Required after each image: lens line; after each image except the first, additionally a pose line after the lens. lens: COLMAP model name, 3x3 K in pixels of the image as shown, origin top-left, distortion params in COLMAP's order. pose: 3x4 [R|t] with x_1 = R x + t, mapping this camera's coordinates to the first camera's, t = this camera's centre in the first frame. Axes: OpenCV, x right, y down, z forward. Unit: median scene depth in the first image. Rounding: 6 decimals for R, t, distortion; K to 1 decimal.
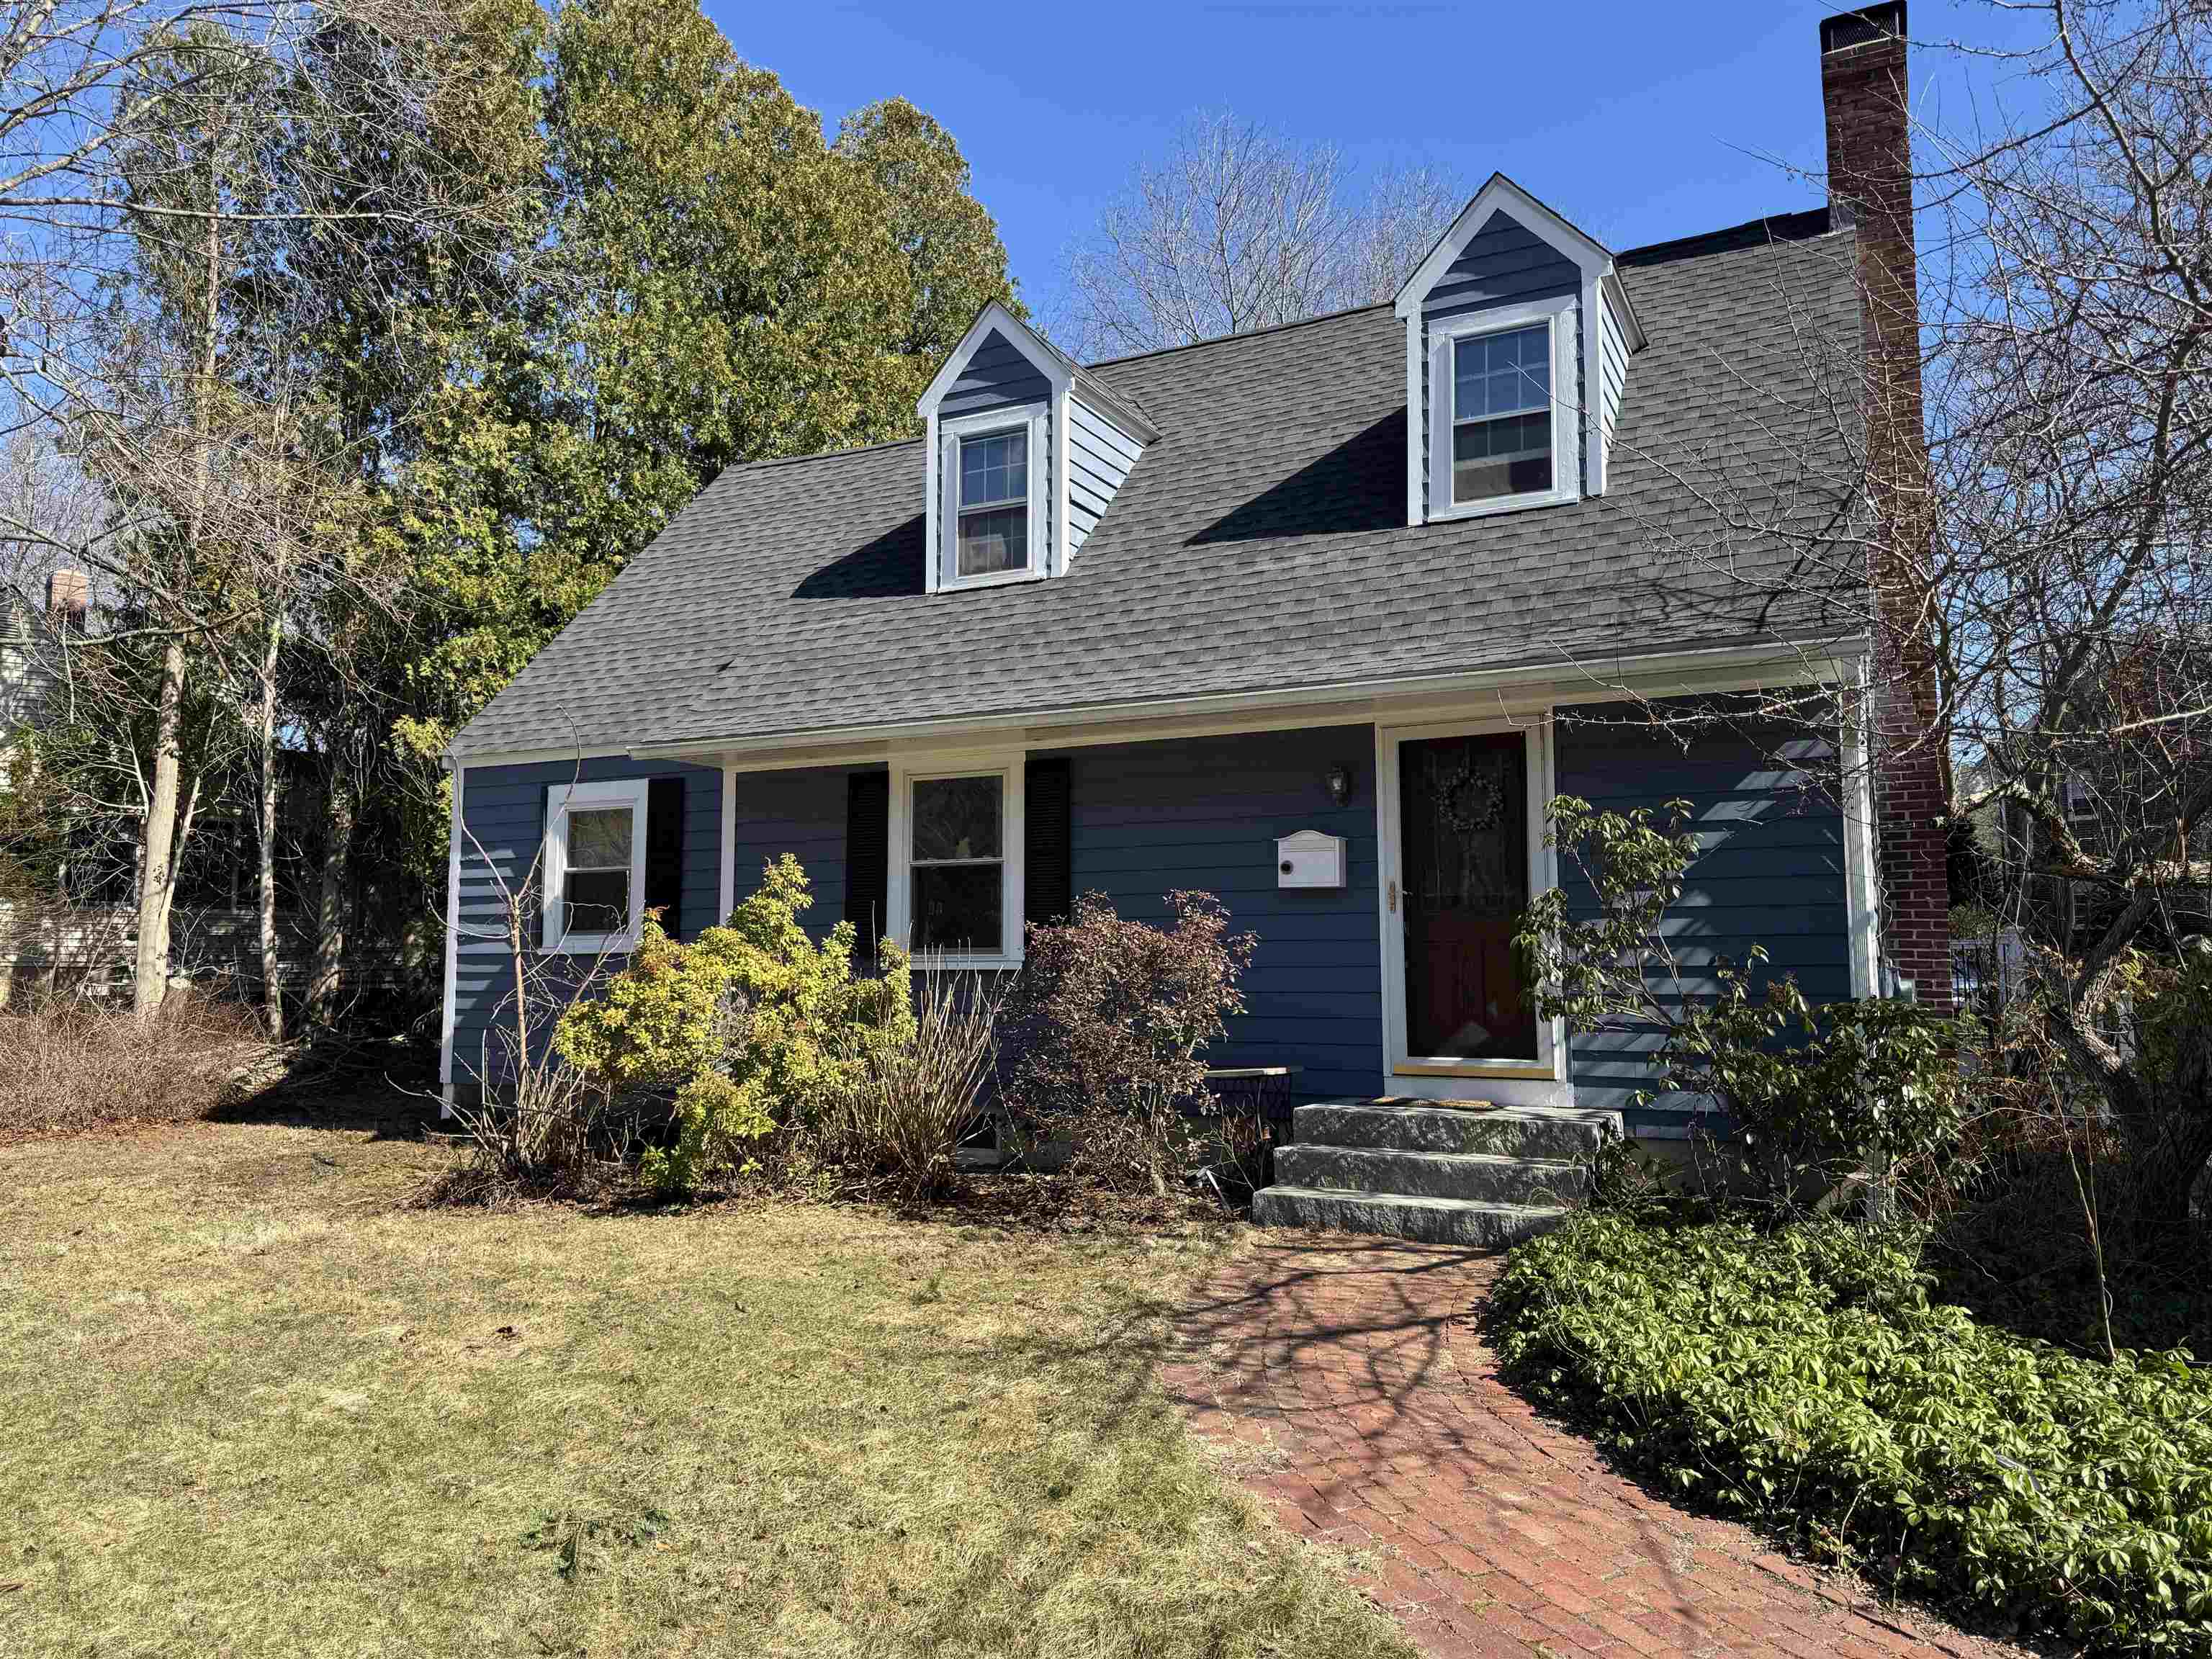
lens RADIAL K [[1528.6, 0, 1106.0], [0, 1528.6, 829.5], [0, 0, 1]] dist [0.169199, -0.393395]
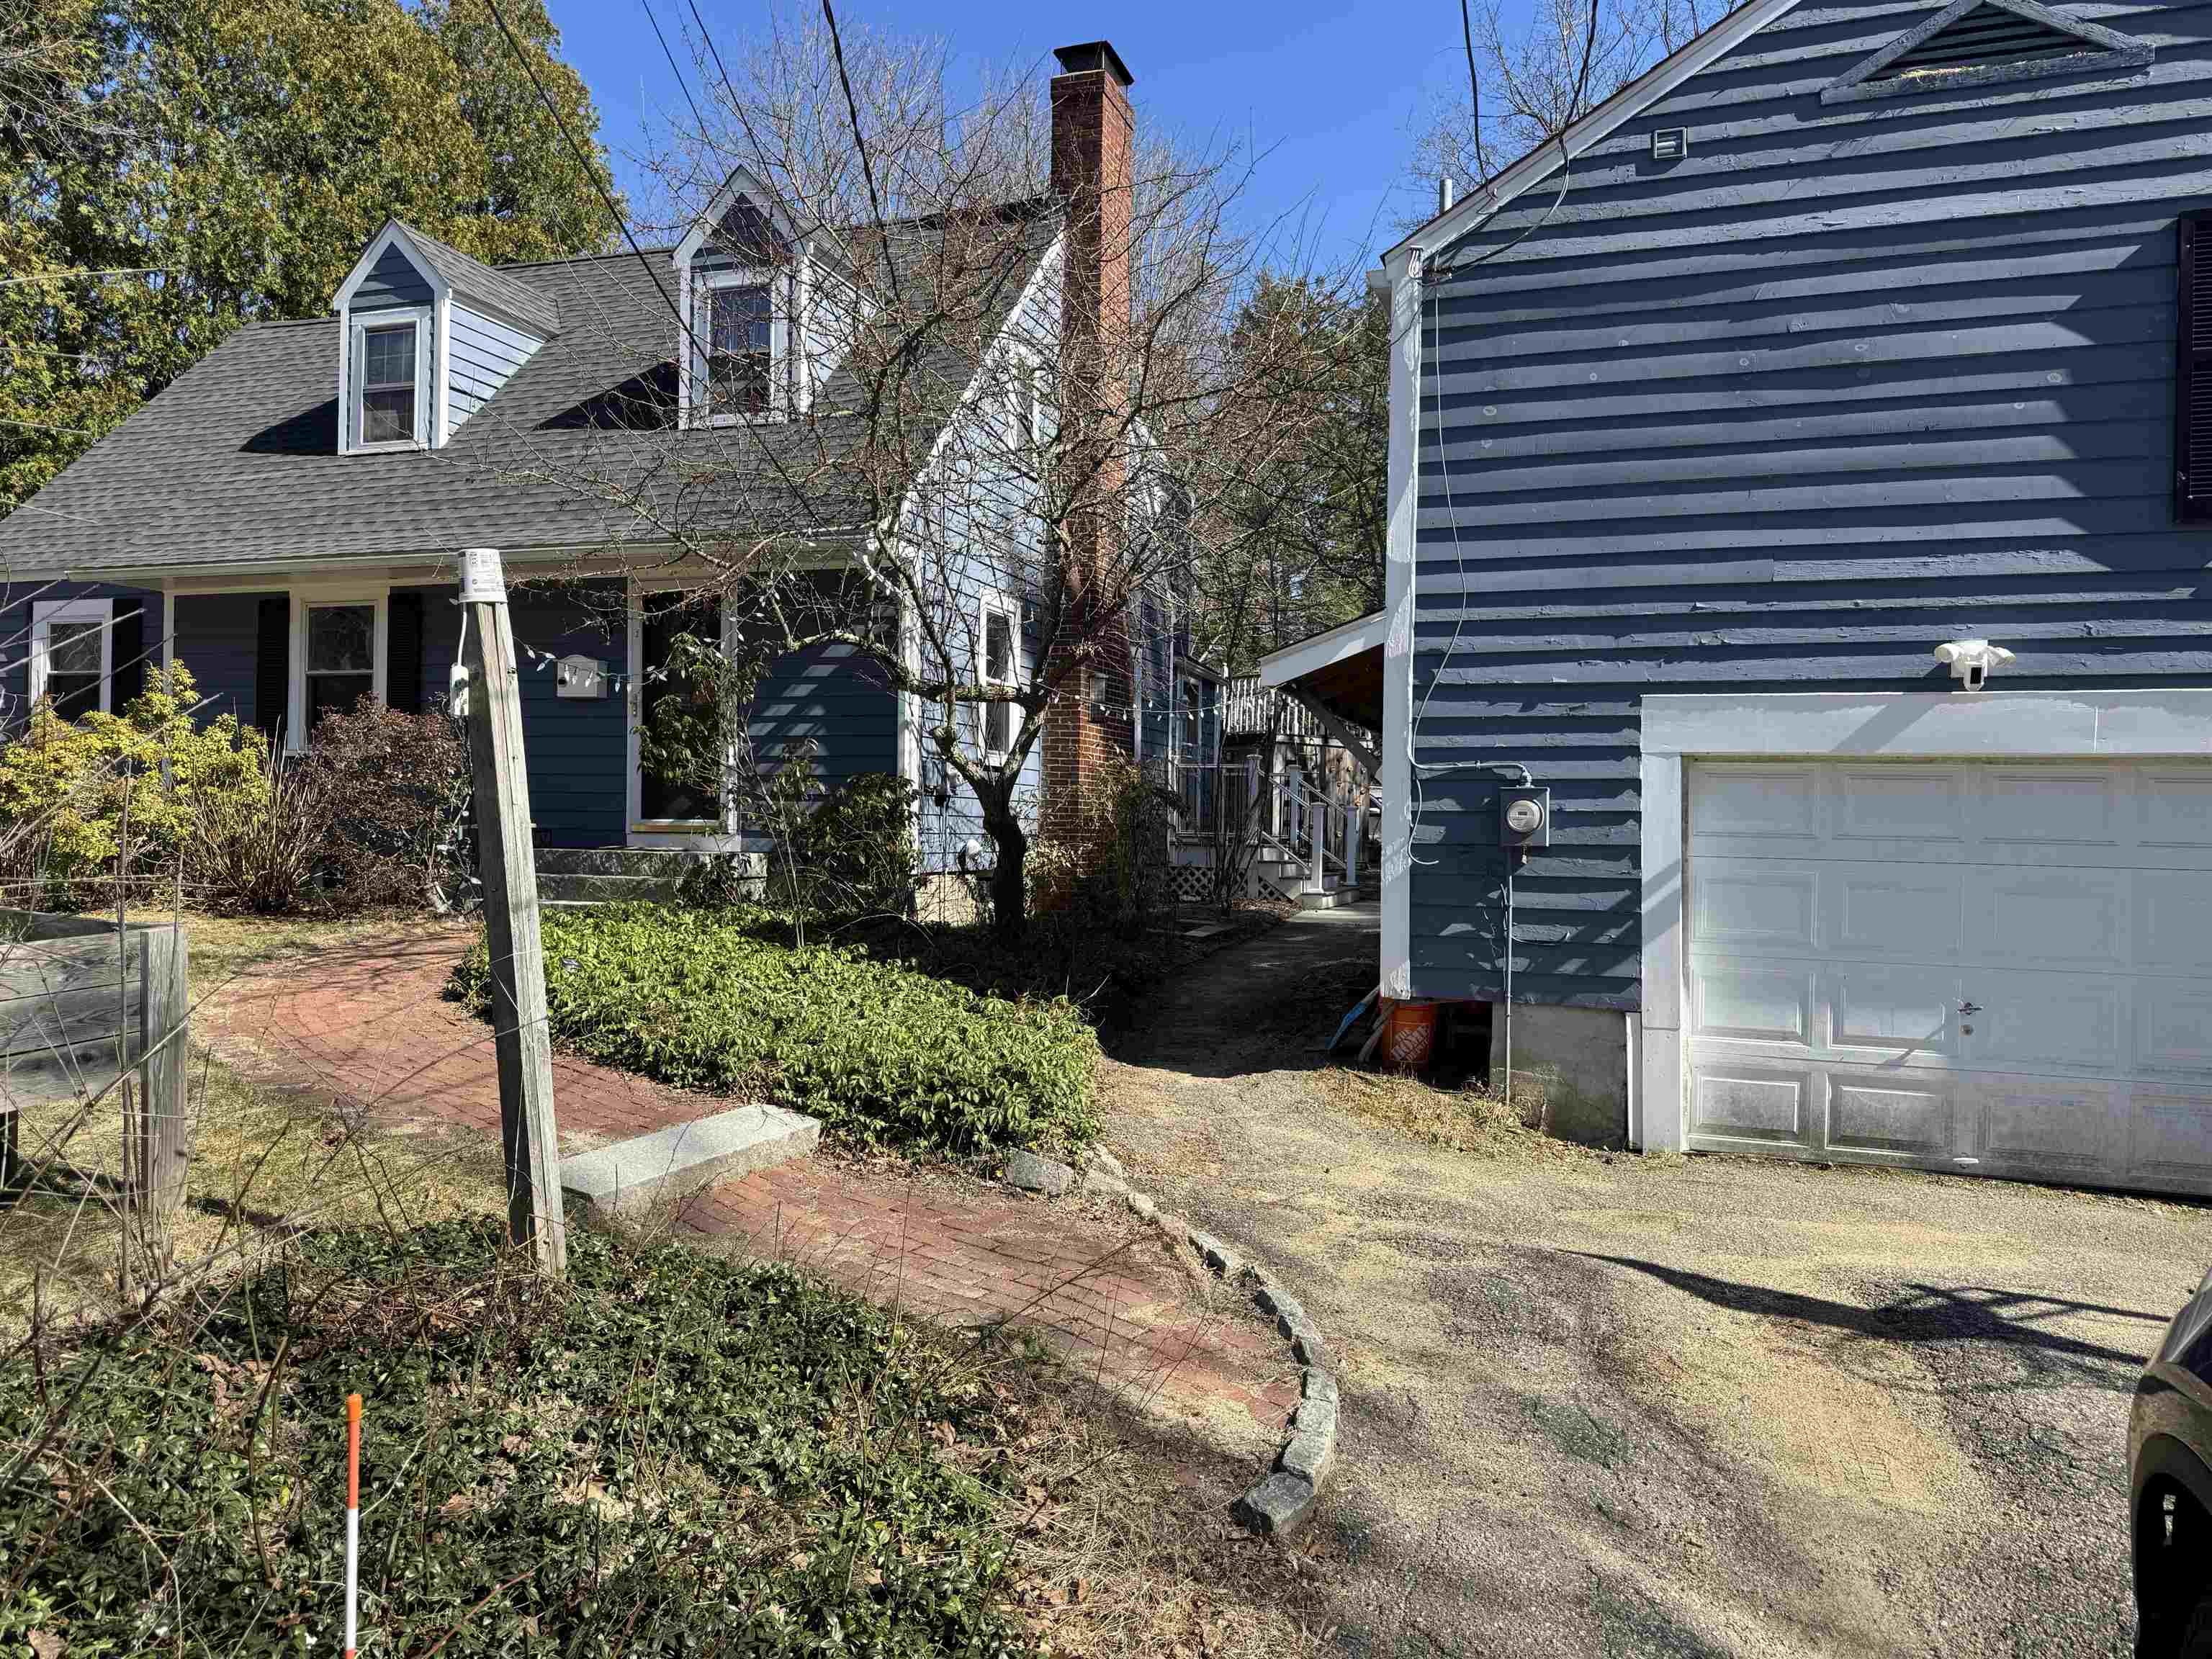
lens RADIAL K [[1539.0, 0, 1106.0], [0, 1539.0, 829.5], [0, 0, 1]] dist [-0.004125, 0.000919]
pose [[0.988726, 0.021868, 0.148128, 0.325180], [-0.035544, 0.995279, 0.090312, 0.012155], [-0.145453, -0.094559, 0.984836, -0.339597]]
